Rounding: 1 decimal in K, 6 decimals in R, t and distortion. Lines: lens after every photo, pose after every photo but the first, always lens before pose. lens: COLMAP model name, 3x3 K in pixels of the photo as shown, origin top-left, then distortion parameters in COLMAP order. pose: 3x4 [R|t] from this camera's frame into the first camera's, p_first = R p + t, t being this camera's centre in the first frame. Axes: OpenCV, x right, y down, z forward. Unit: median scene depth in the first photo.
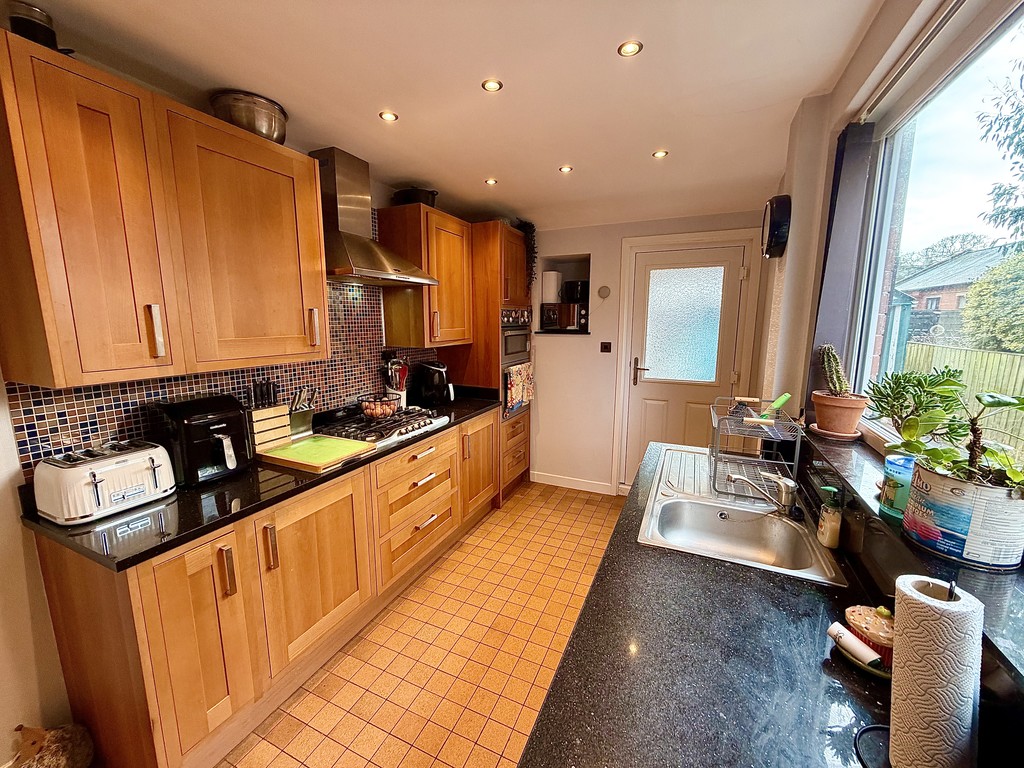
lens RADIAL K [[404.9, 0, 511.8], [0, 404.9, 381.9], [0, 0, 1]] dist [-0.000839, 0.000465]
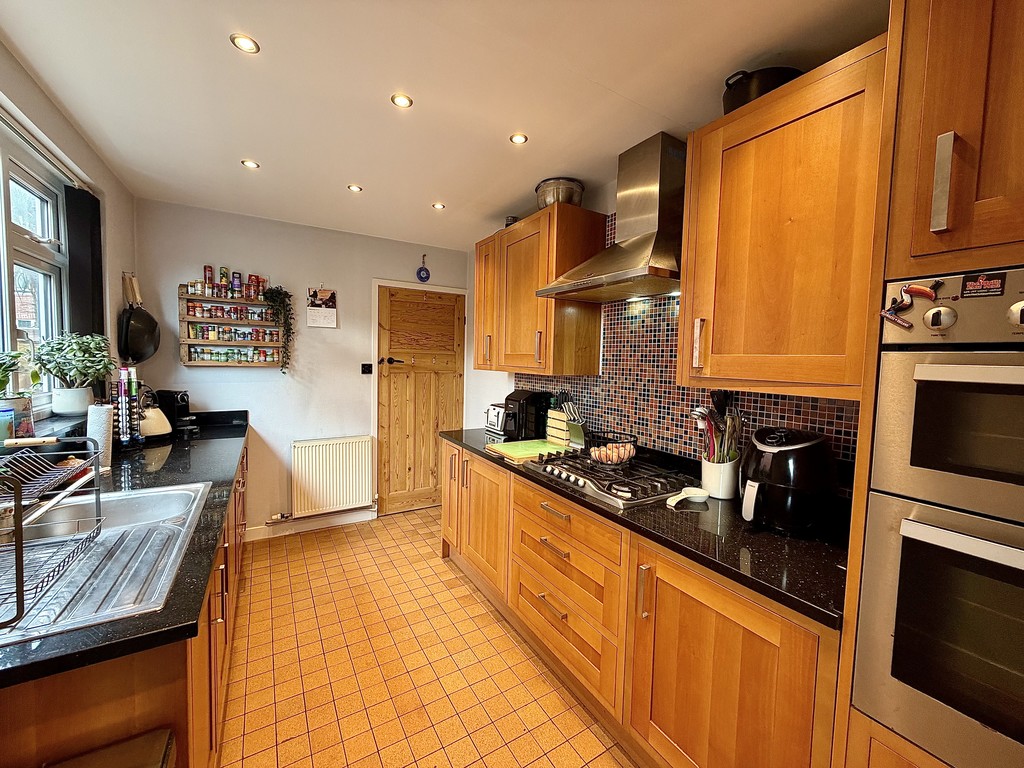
lens RADIAL K [[404.9, 0, 511.1], [0, 404.9, 383.9], [0, 0, 1]] dist [-0.000839, 0.000465]
pose [[-0.565859, 0.038907, -0.823583, 0.465093], [-0.150902, 0.977127, 0.149840, -0.165978], [0.810575, 0.209069, -0.547045, 1.371846]]
